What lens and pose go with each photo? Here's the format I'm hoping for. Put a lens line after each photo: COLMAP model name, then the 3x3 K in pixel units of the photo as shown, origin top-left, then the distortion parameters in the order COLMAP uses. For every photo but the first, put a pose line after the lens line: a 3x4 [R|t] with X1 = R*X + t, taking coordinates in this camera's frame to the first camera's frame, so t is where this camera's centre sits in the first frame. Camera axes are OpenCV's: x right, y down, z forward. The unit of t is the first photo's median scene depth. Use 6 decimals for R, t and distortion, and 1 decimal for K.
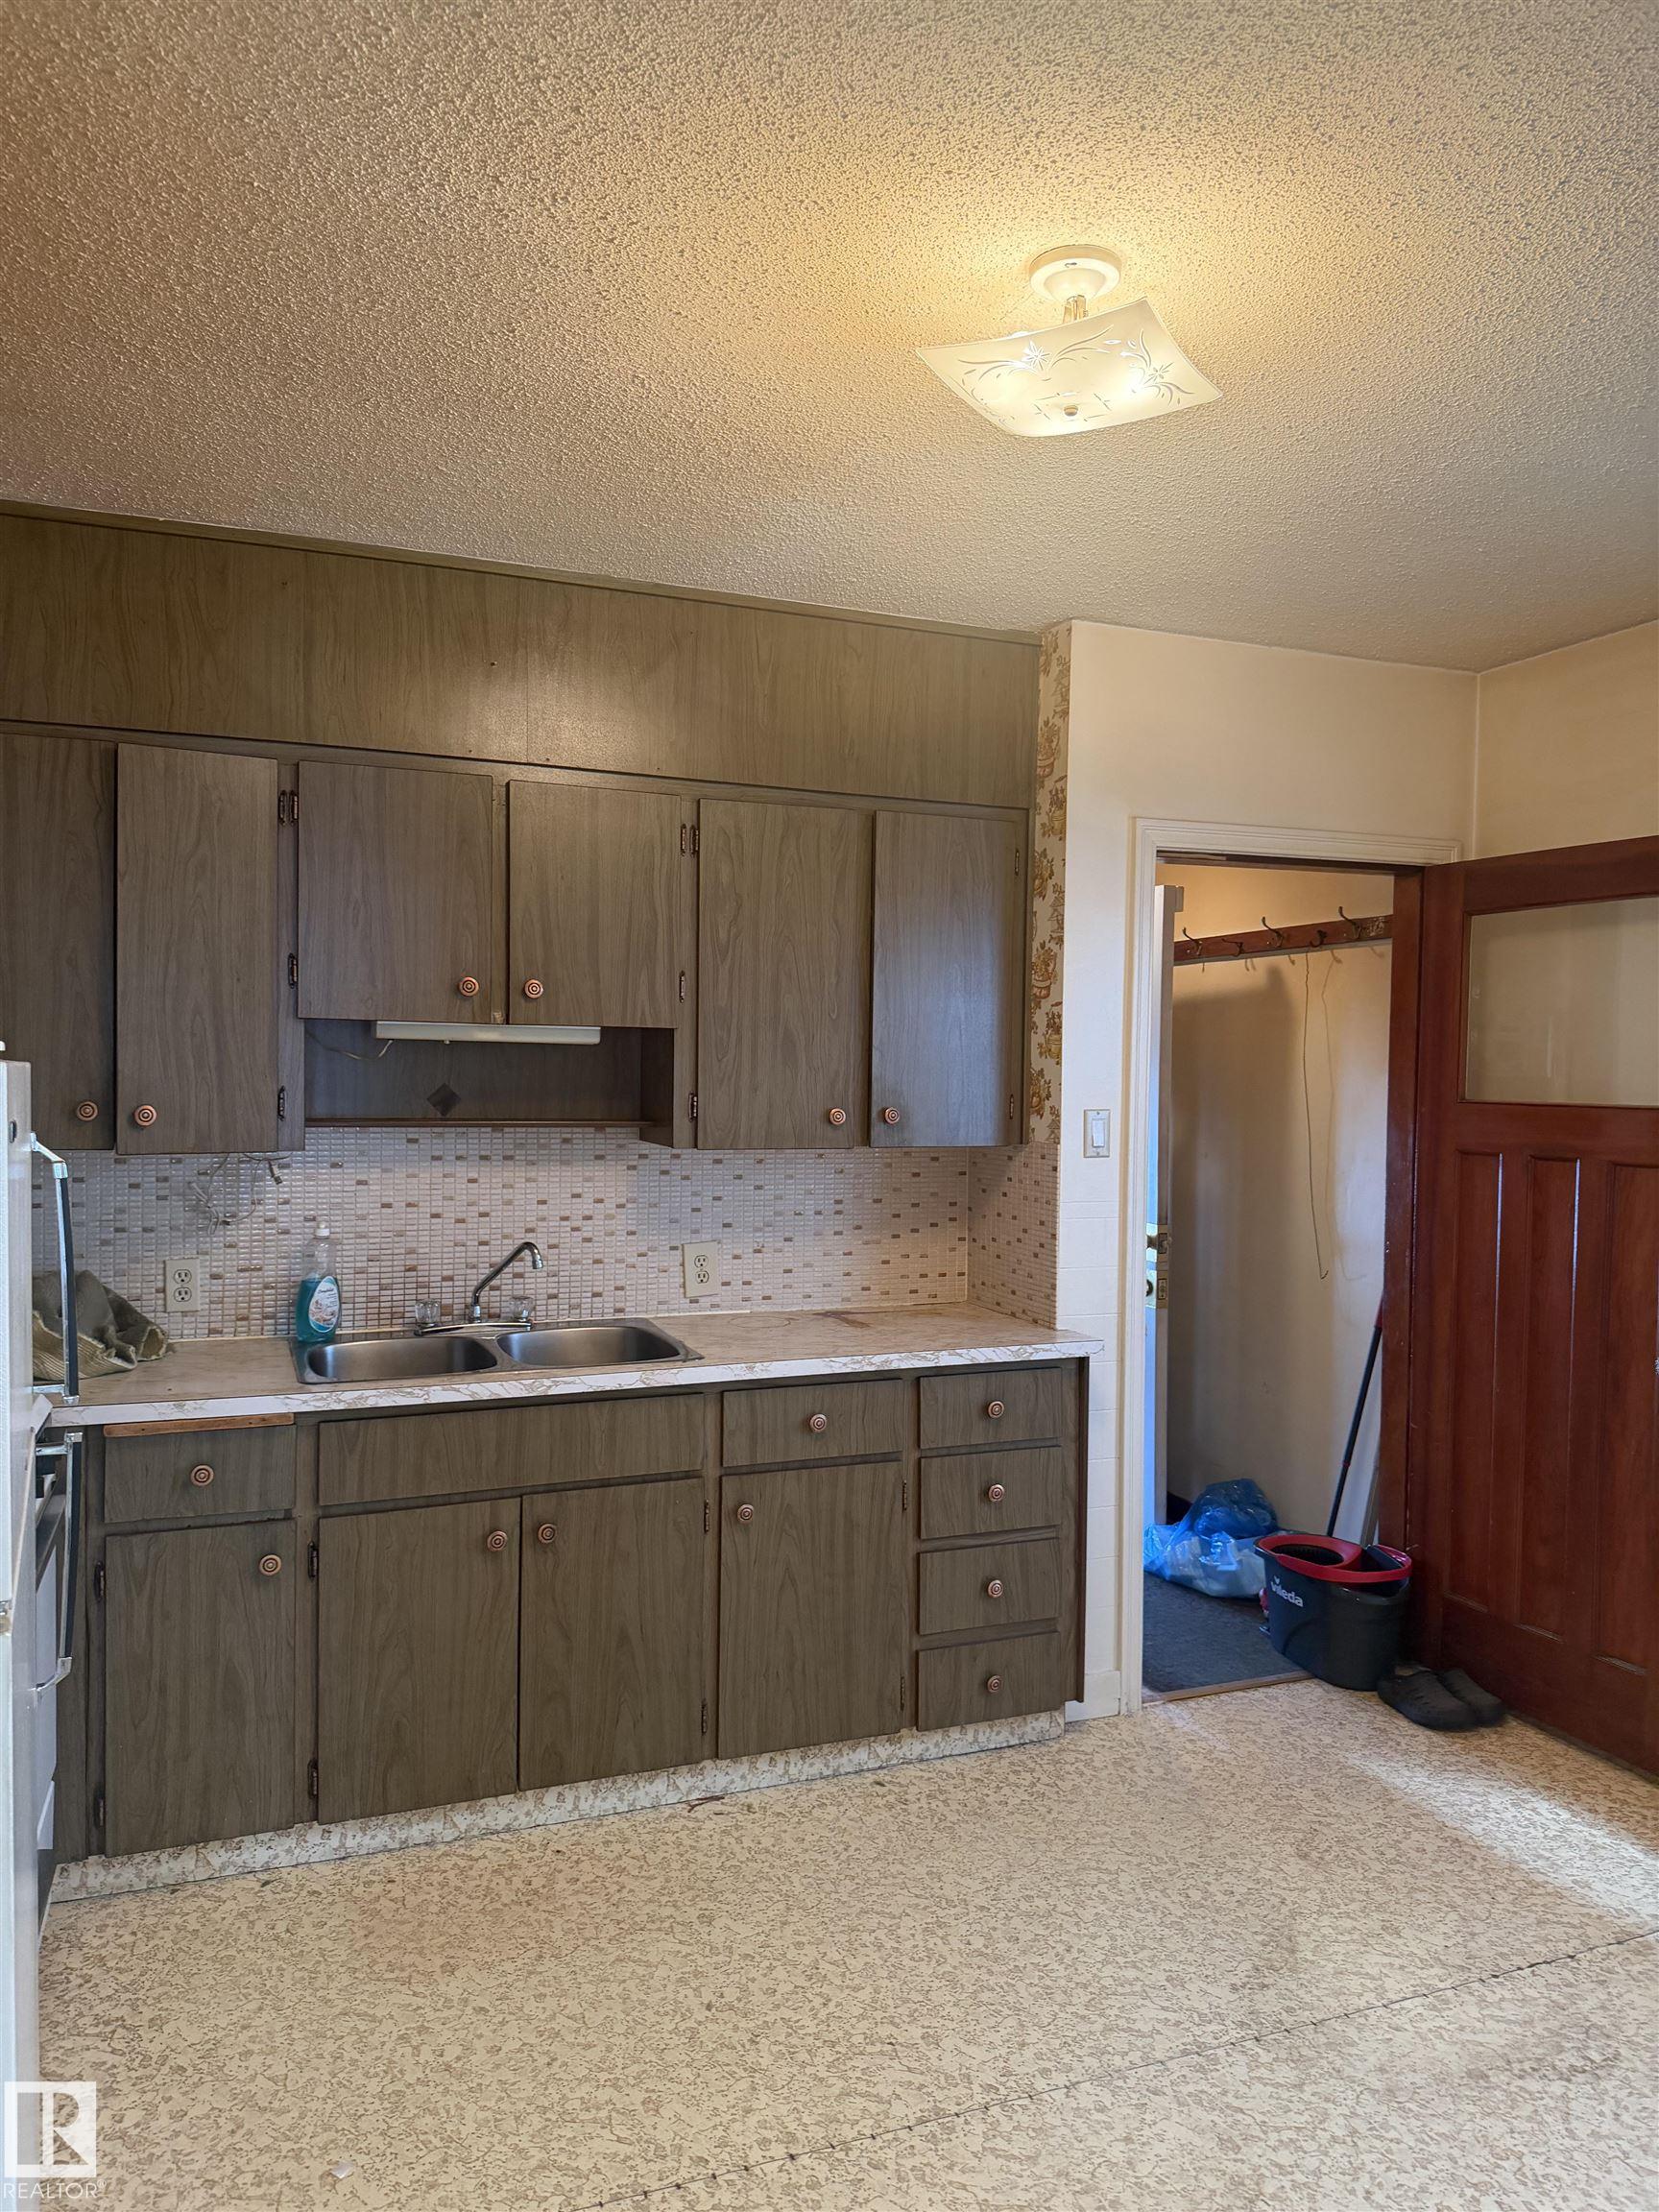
lens RADIAL K [[1567.5, 0, 831.2], [0, 1567.5, 1091.5], [0, 0, 1]] dist [-0.002706, -0.010831]
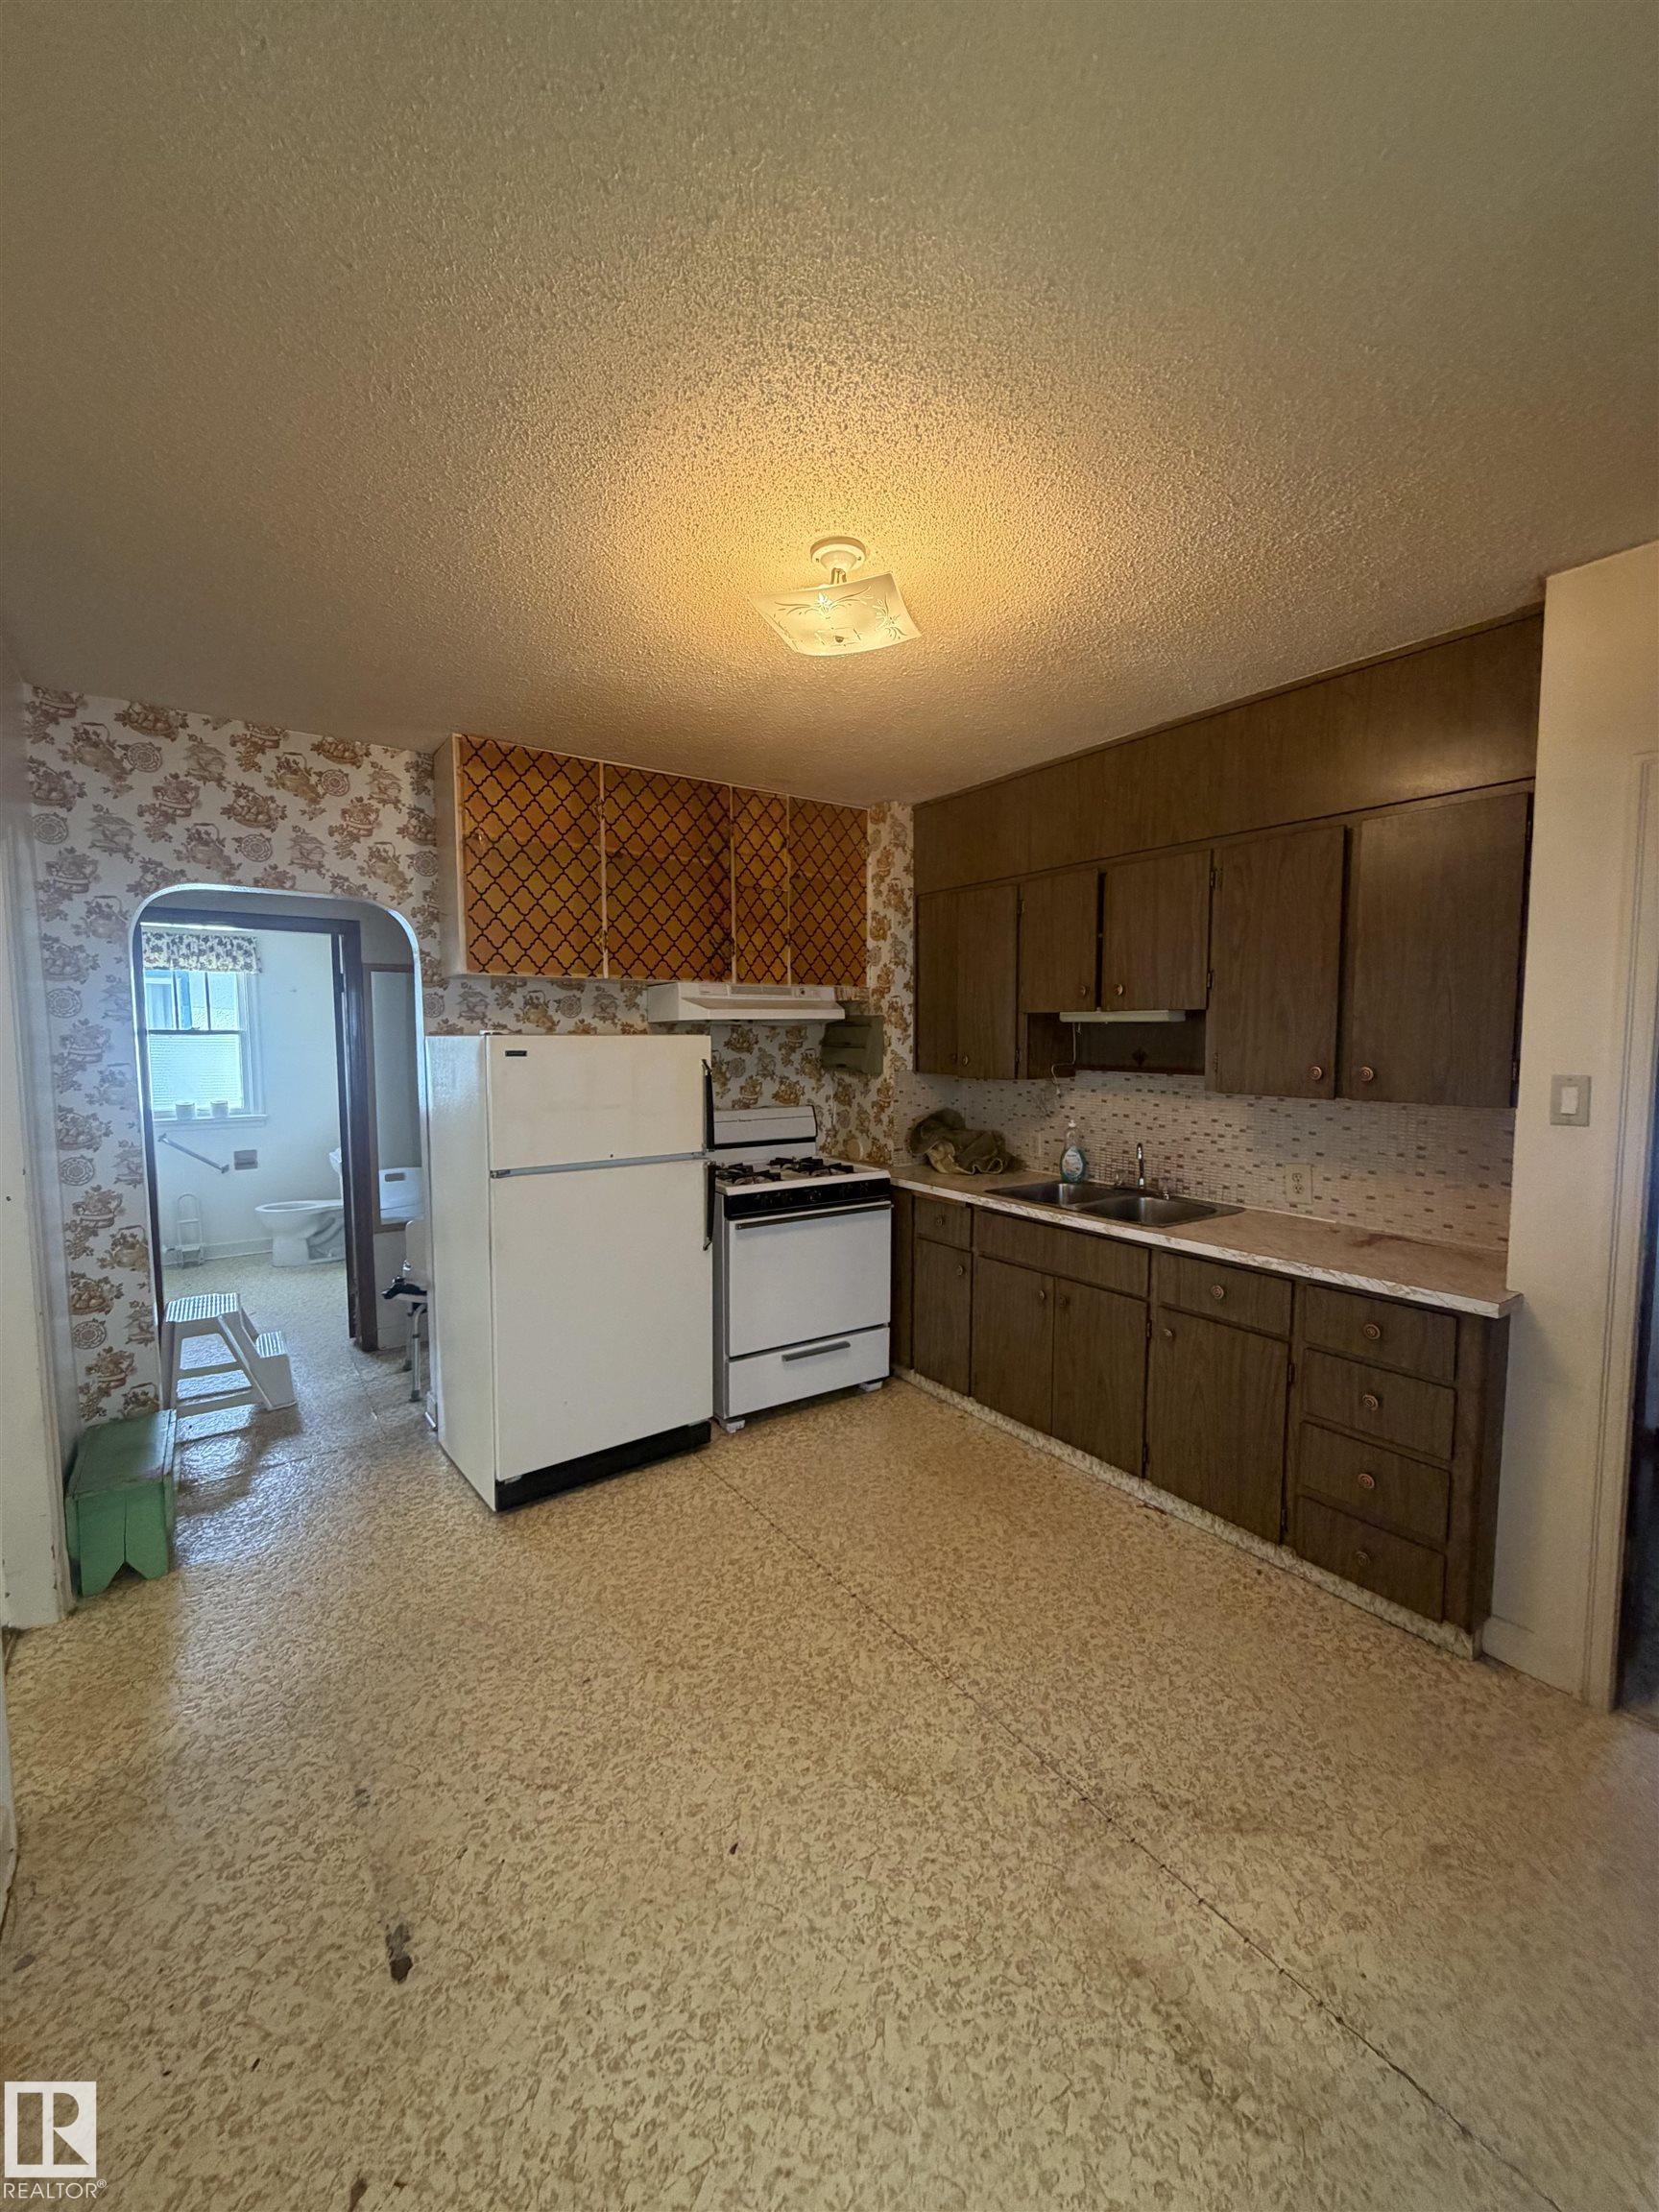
lens RADIAL K [[894.2, 0, 828.9], [0, 894.2, 1115.3], [0, 0, 1]] dist [-0.003793, -0.000272]
pose [[0.230219, 0.080964, -0.969765, 0.661948], [-0.012599, 0.996697, 0.080221, -0.004959], [0.973057, -0.006250, 0.230479, 0.471880]]
